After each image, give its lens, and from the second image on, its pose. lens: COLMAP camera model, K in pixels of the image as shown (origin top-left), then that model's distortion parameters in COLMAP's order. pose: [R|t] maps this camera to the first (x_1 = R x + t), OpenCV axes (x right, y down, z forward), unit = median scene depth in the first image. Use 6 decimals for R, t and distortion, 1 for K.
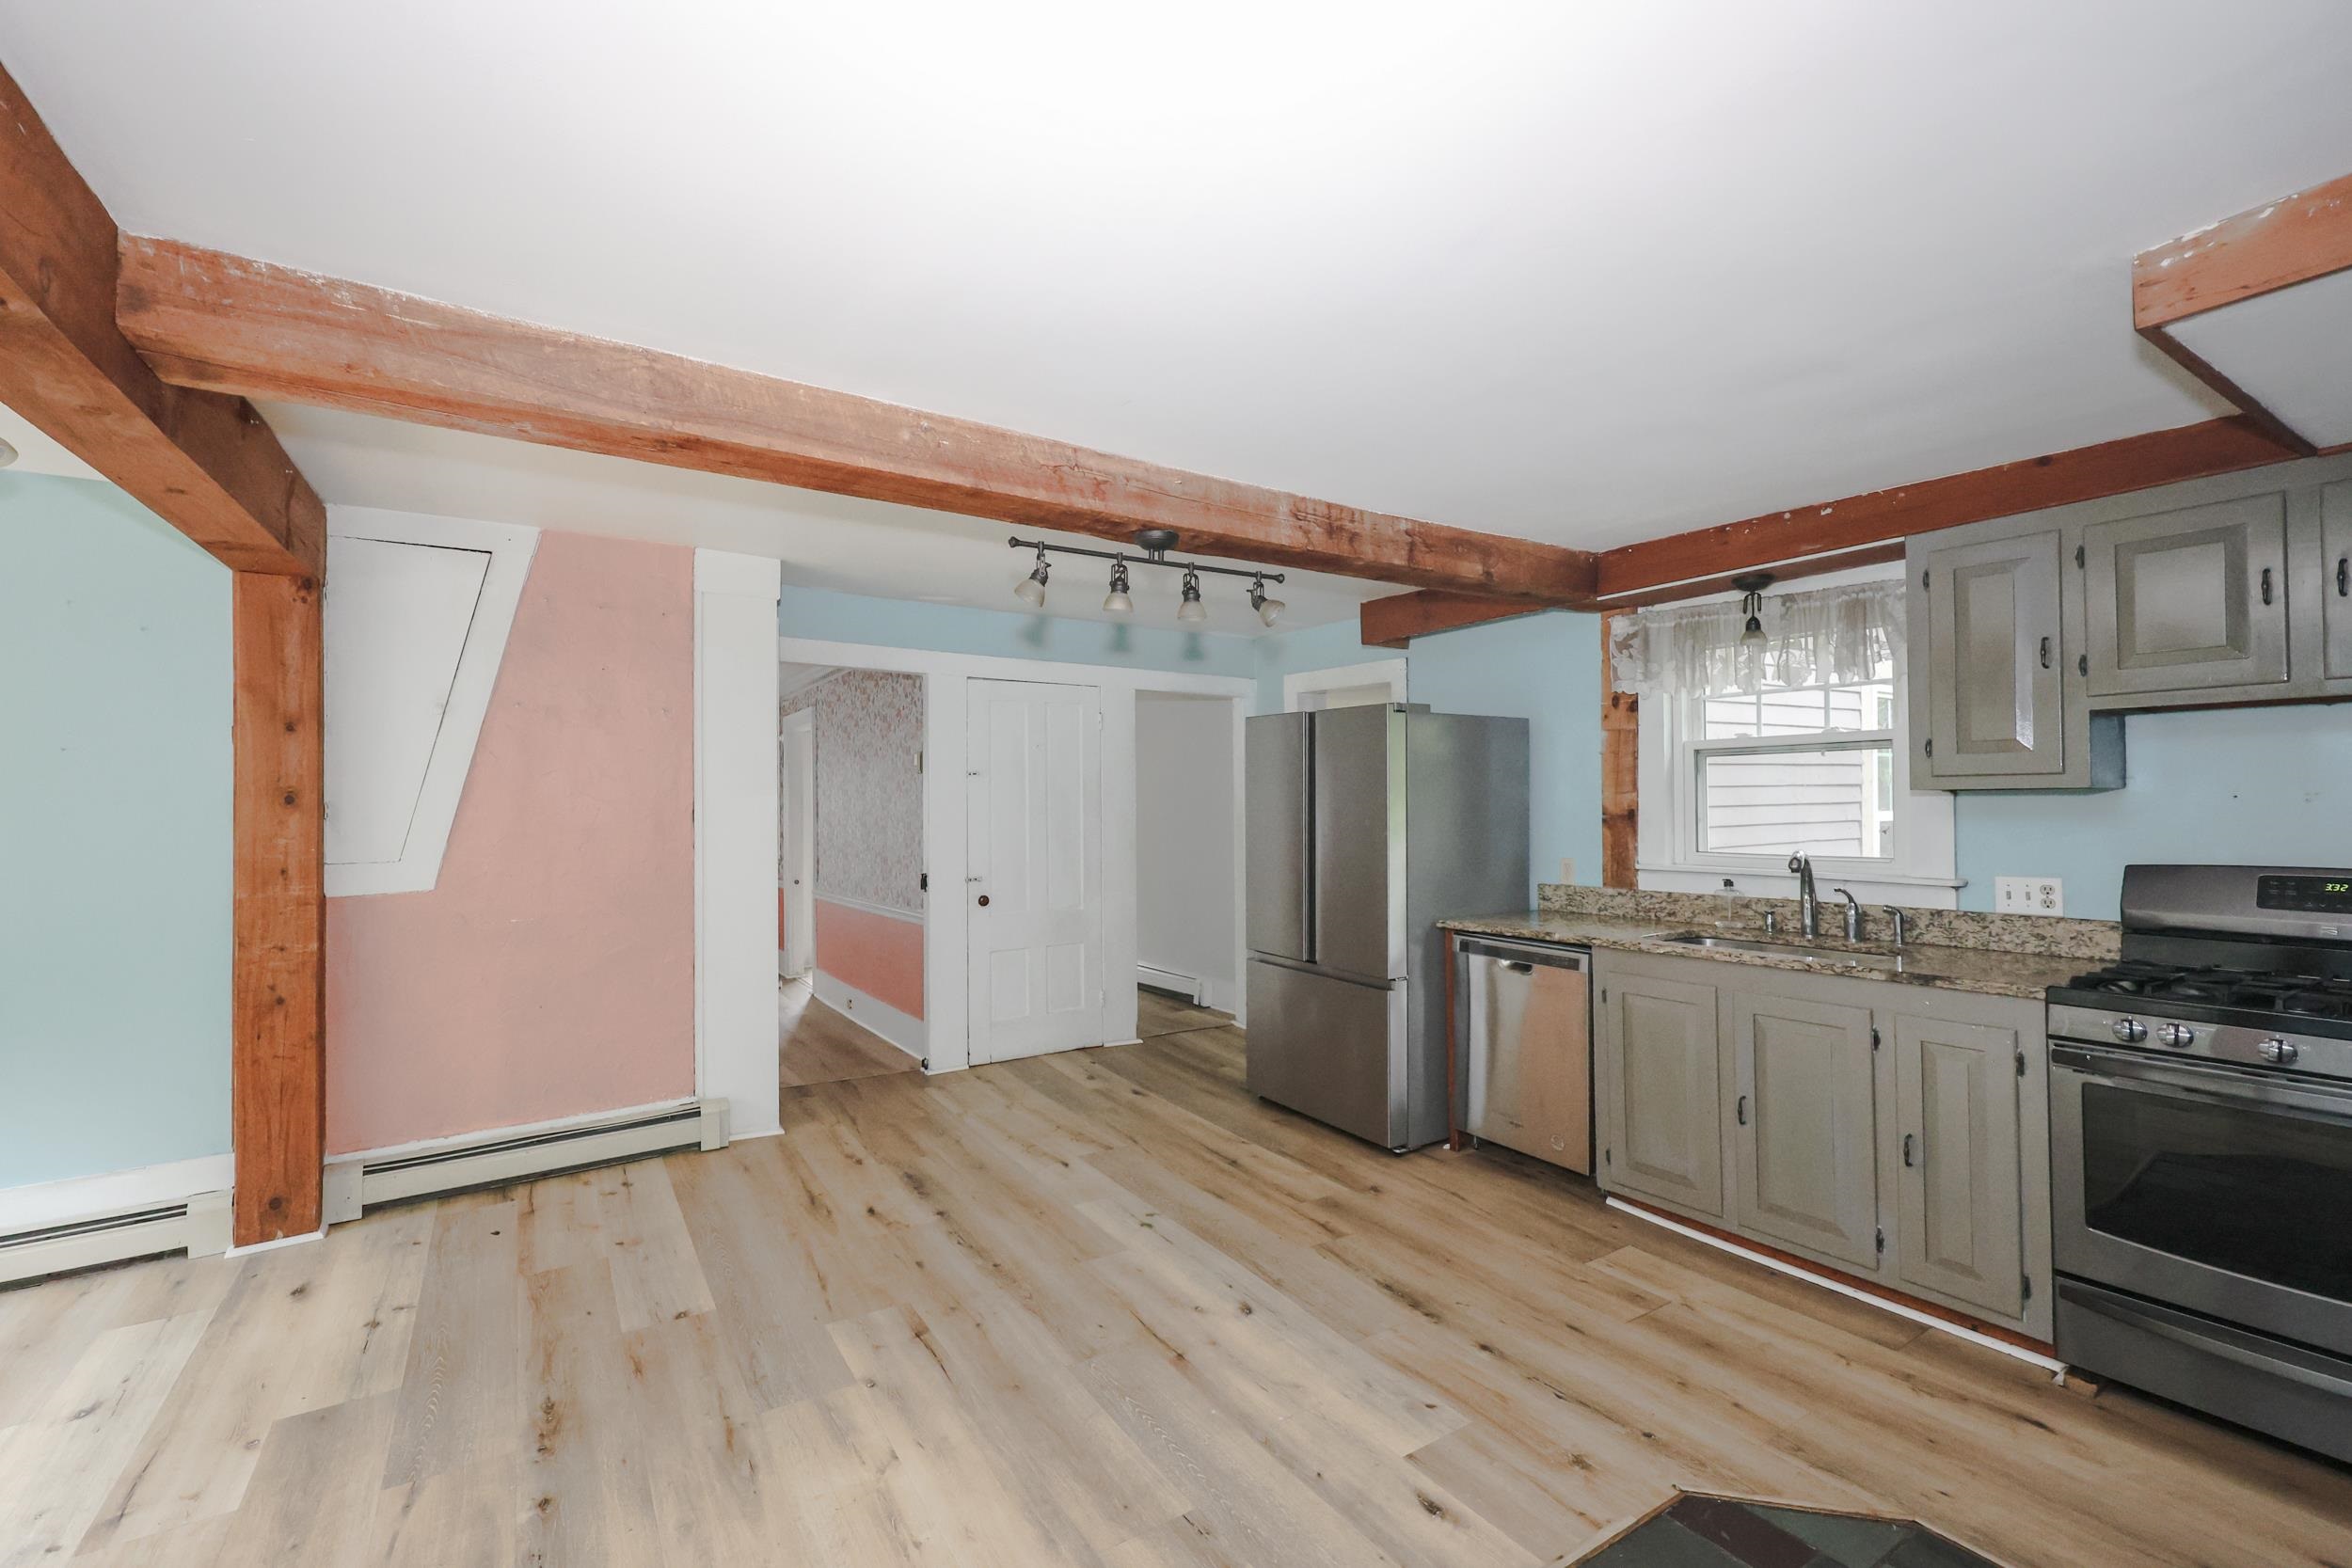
lens RADIAL K [[1003.4, 0, 1178.2], [0, 1003.4, 791.6], [0, 0, 1]] dist [0.000042, 0.000125]
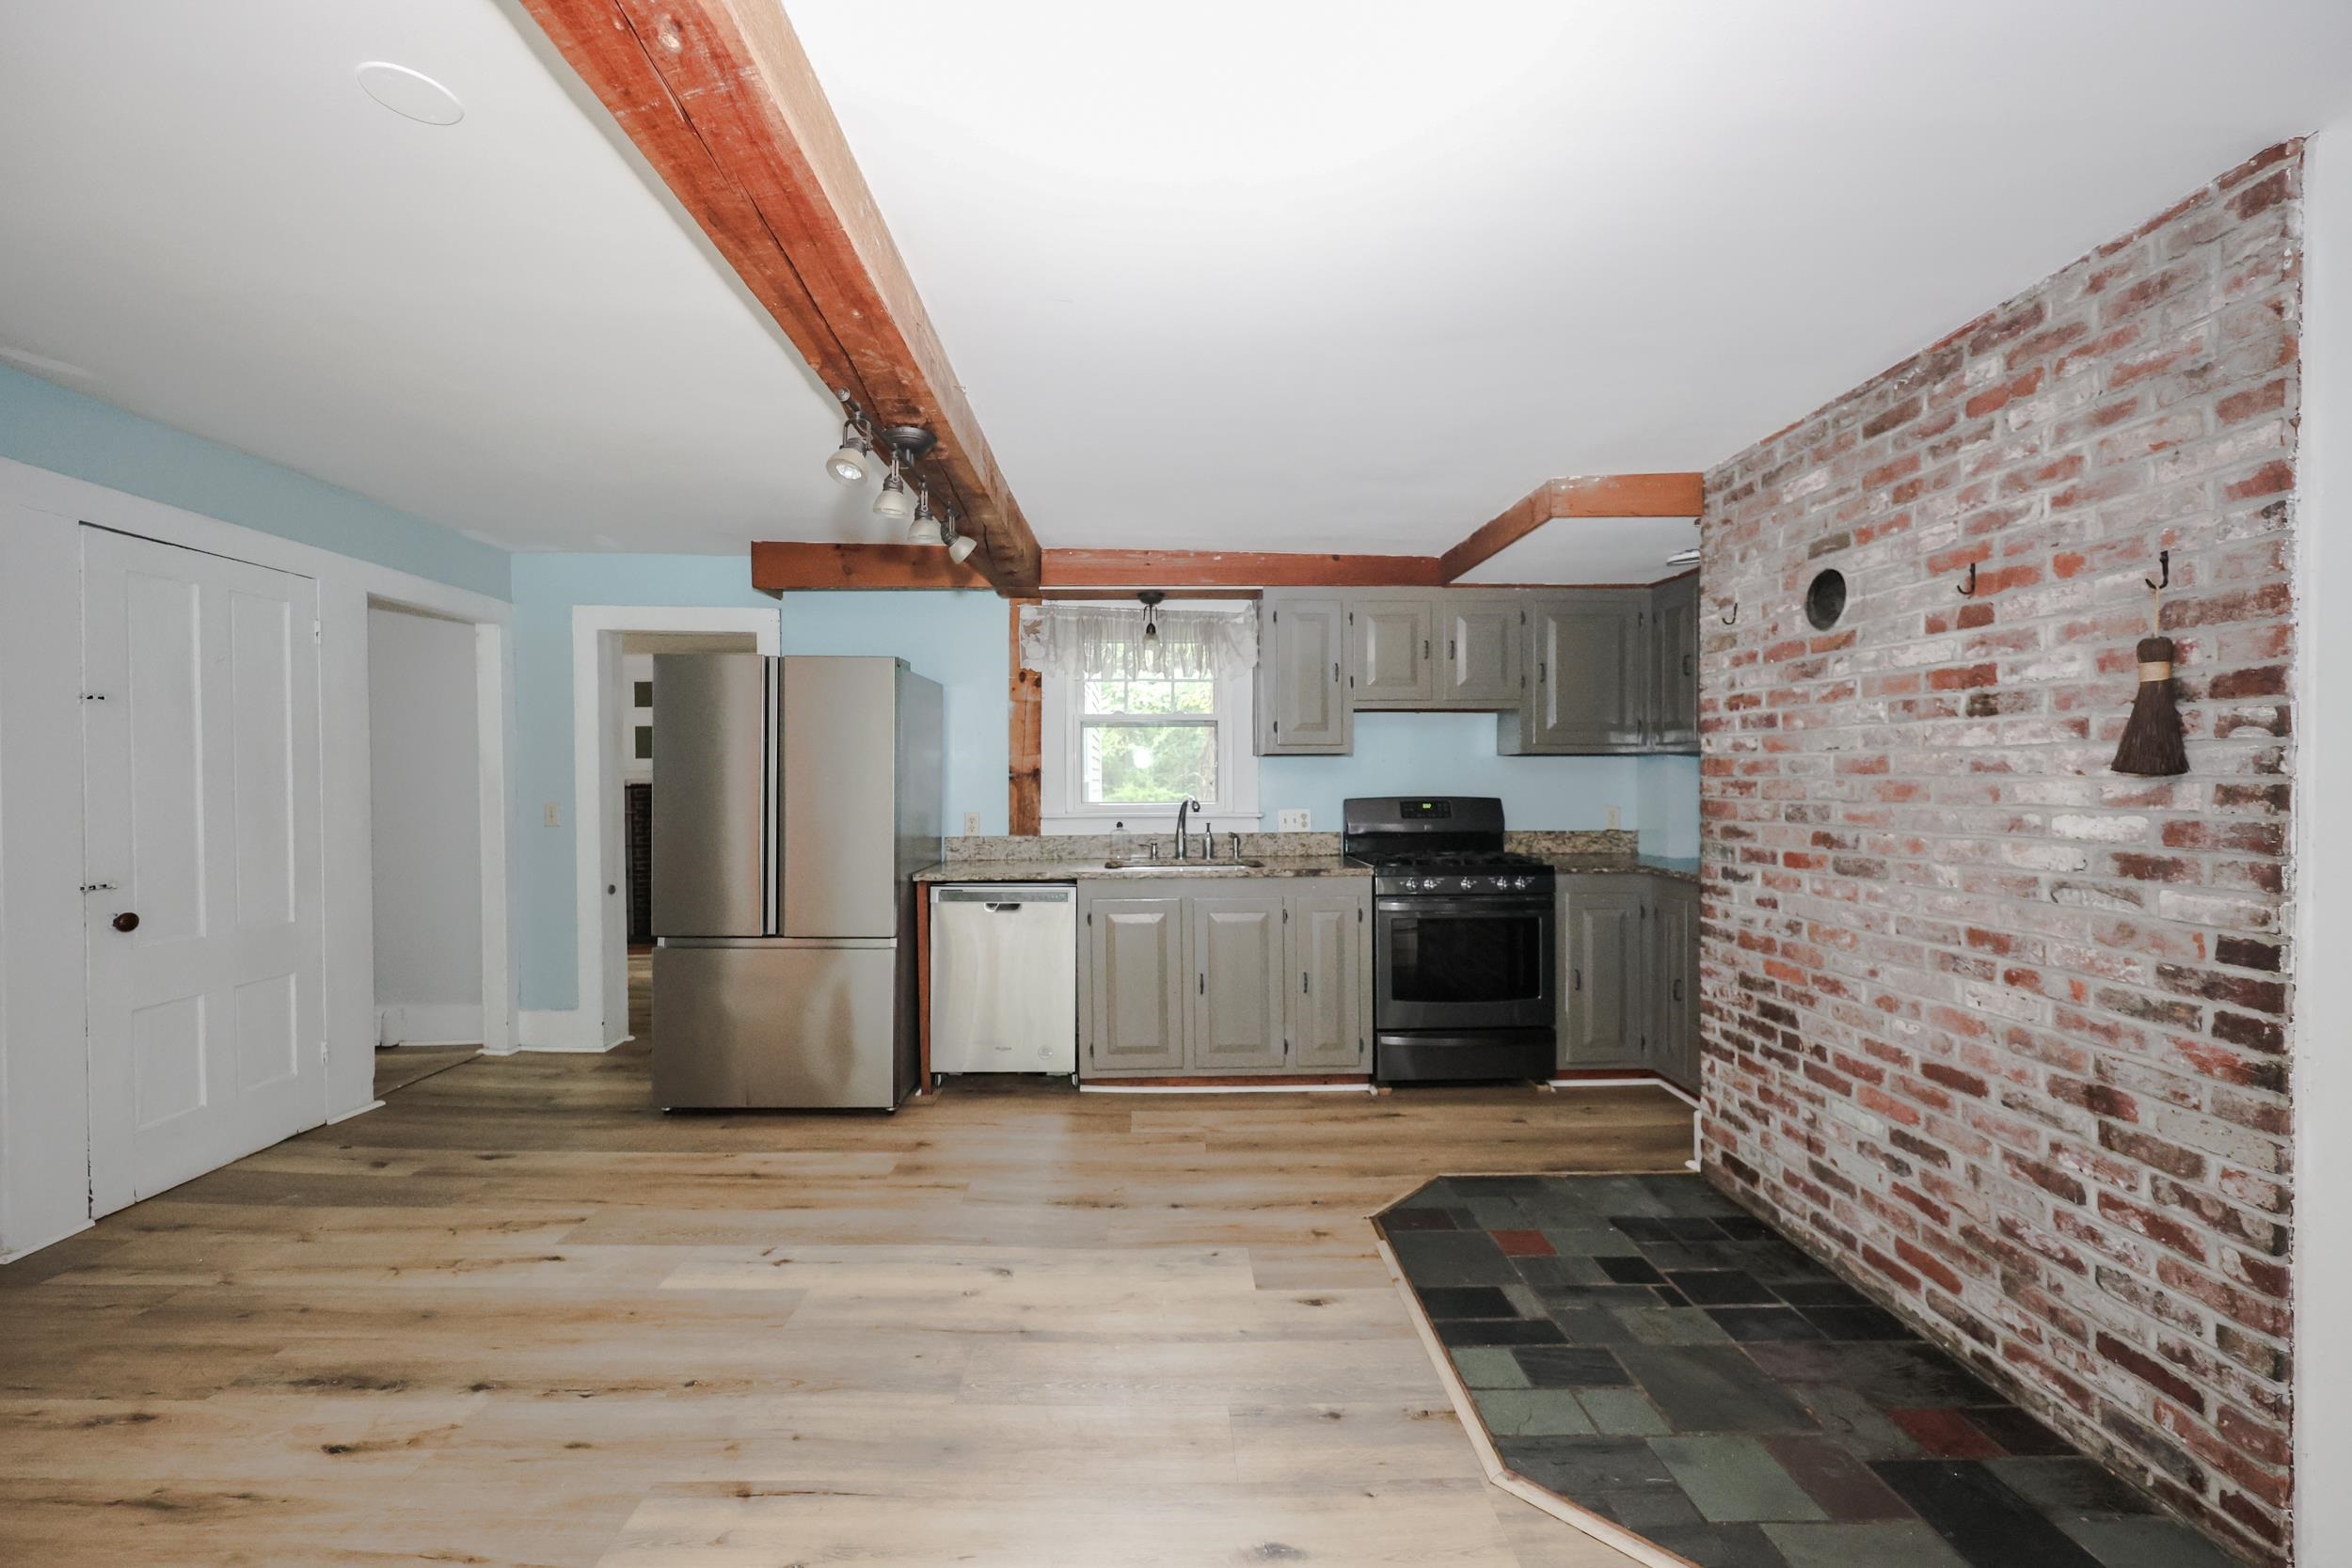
lens RADIAL K [[956.0, 0, 1179.6], [0, 956.0, 786.7], [0, 0, 1]] dist [0.000308, 0.000017]
pose [[0.524865, -0.003626, 0.851178, -0.493370], [-0.009039, 0.999911, 0.009833, 0.030641], [-0.851137, -0.012855, 0.524786, 0.299124]]
